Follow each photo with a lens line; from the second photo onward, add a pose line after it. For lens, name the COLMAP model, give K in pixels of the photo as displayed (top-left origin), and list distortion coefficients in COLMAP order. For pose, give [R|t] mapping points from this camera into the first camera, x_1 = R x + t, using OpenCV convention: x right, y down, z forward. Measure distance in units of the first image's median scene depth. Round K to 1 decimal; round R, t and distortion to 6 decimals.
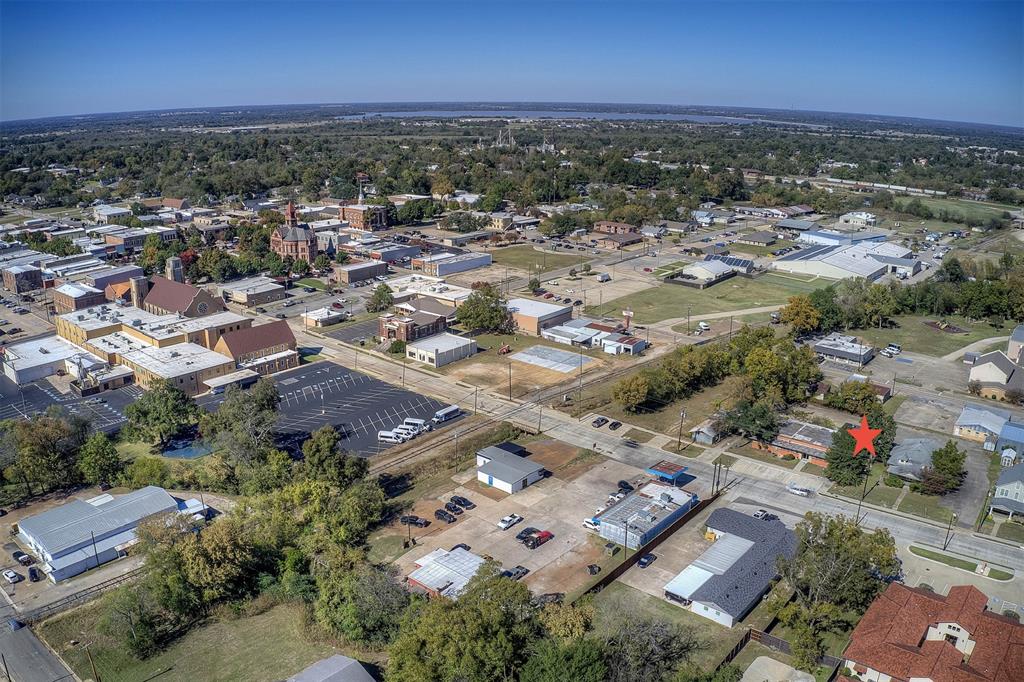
lens RADIAL K [[803.4, 0, 512.0], [0, 803.4, 341.0], [0, 0, 1]] dist [-0.196885, 0.022093]
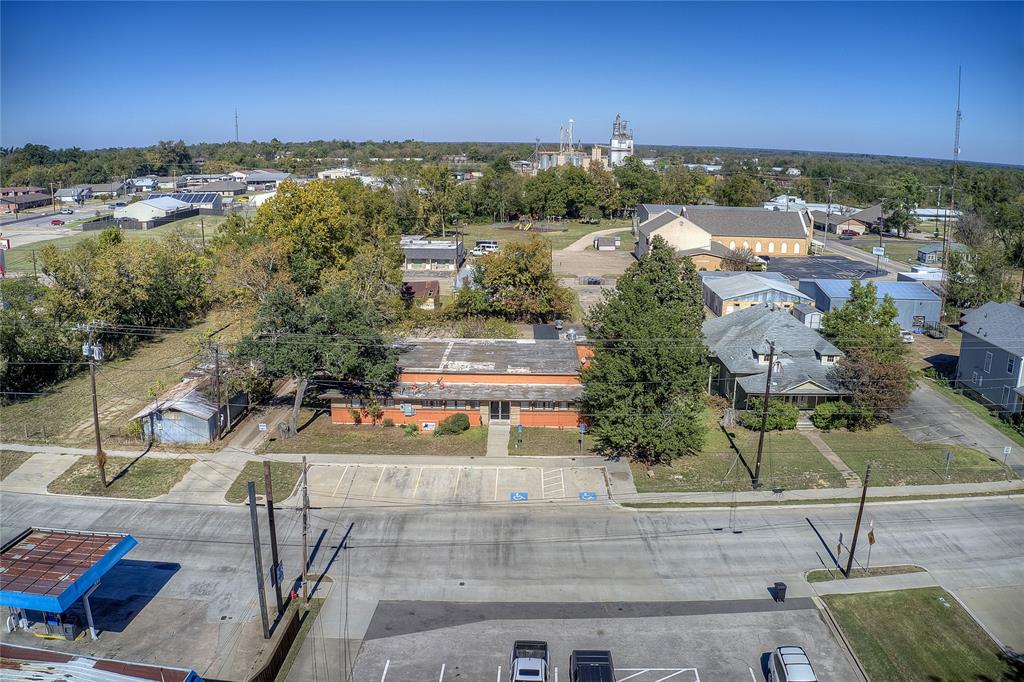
lens RADIAL K [[803.4, 0, 512.0], [0, 803.4, 341.0], [0, 0, 1]] dist [-0.196885, 0.022093]
pose [[0.781900, -0.149506, 0.605211, 0.126259], [0.177660, 0.983999, 0.013552, 0.082551], [-0.597553, 0.096926, 0.795949, 0.517507]]
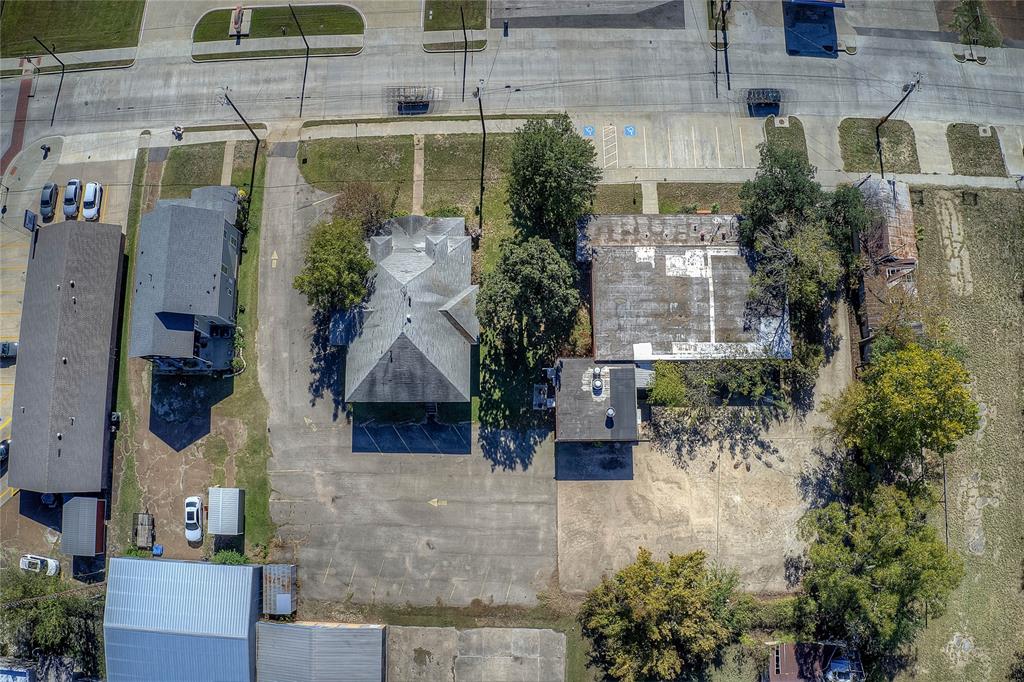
lens RADIAL K [[803.4, 0, 512.0], [0, 803.4, 341.0], [0, 0, 1]] dist [-0.196885, 0.022093]
pose [[-0.764931, 0.634680, -0.109826, 0.382023], [-0.178748, -0.045359, 0.982849, -0.204855], [0.618813, 0.771442, 0.148144, 0.674059]]
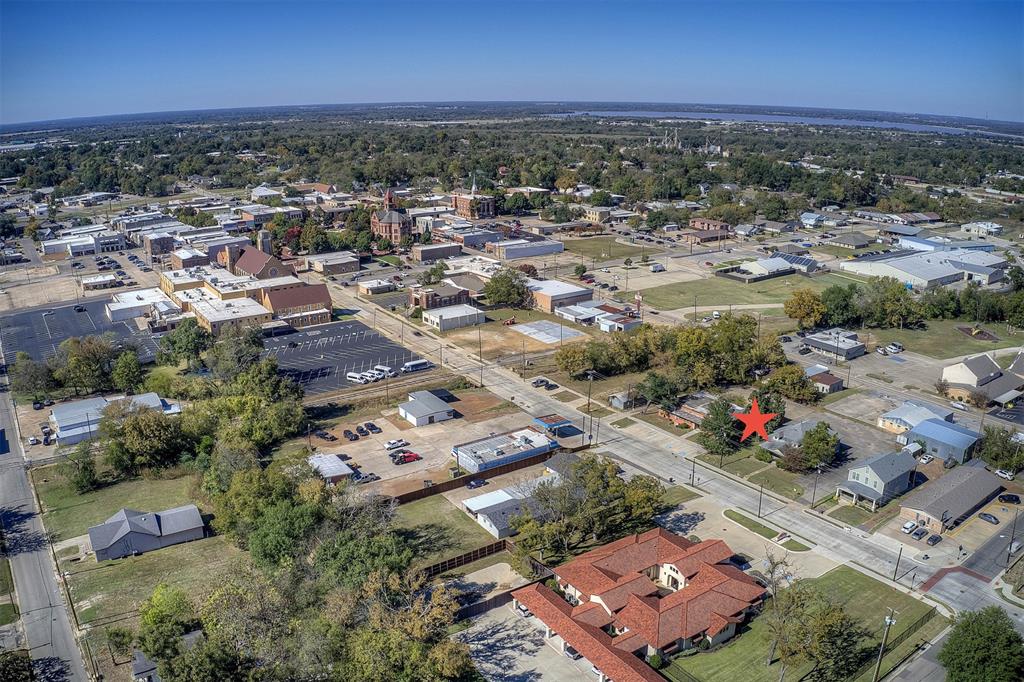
lens RADIAL K [[803.4, 0, 512.0], [0, 803.4, 341.0], [0, 0, 1]] dist [-0.196885, 0.022093]
pose [[0.964391, 0.069419, -0.255207, 0.289586], [-0.069371, 0.997549, 0.009201, 0.028251], [0.255220, 0.008831, 0.966843, -0.082728]]
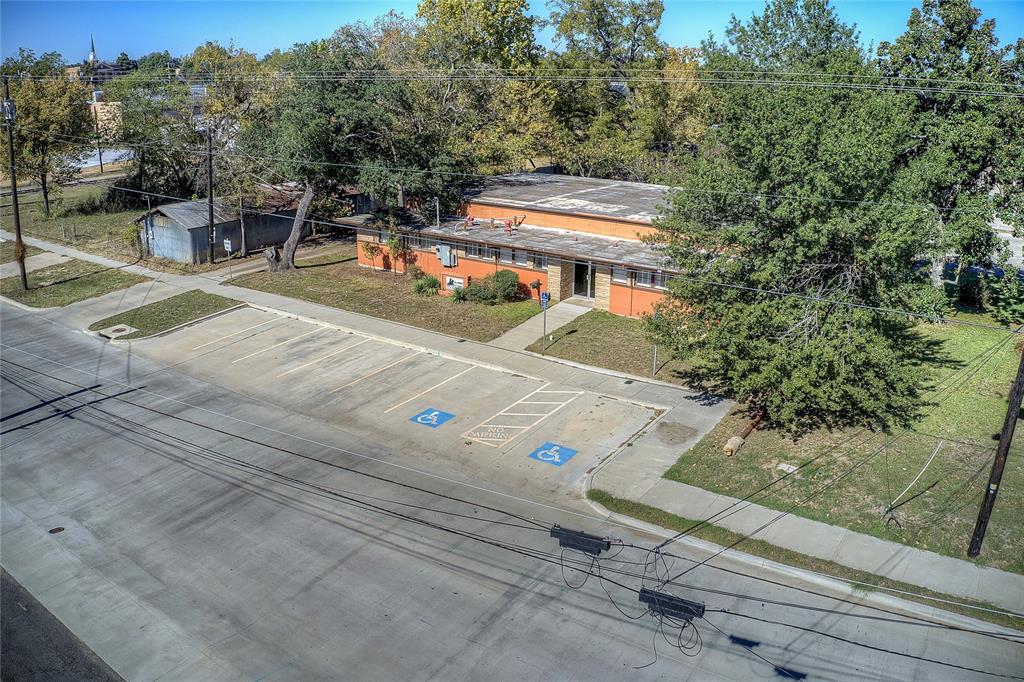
lens RADIAL K [[803.4, 0, 512.0], [0, 803.4, 341.0], [0, 0, 1]] dist [-0.196885, 0.022093]
pose [[0.997227, -0.021091, 0.071374, 0.250667], [0.018920, 0.999342, 0.030959, 0.113107], [-0.071980, -0.029523, 0.996969, 0.585482]]
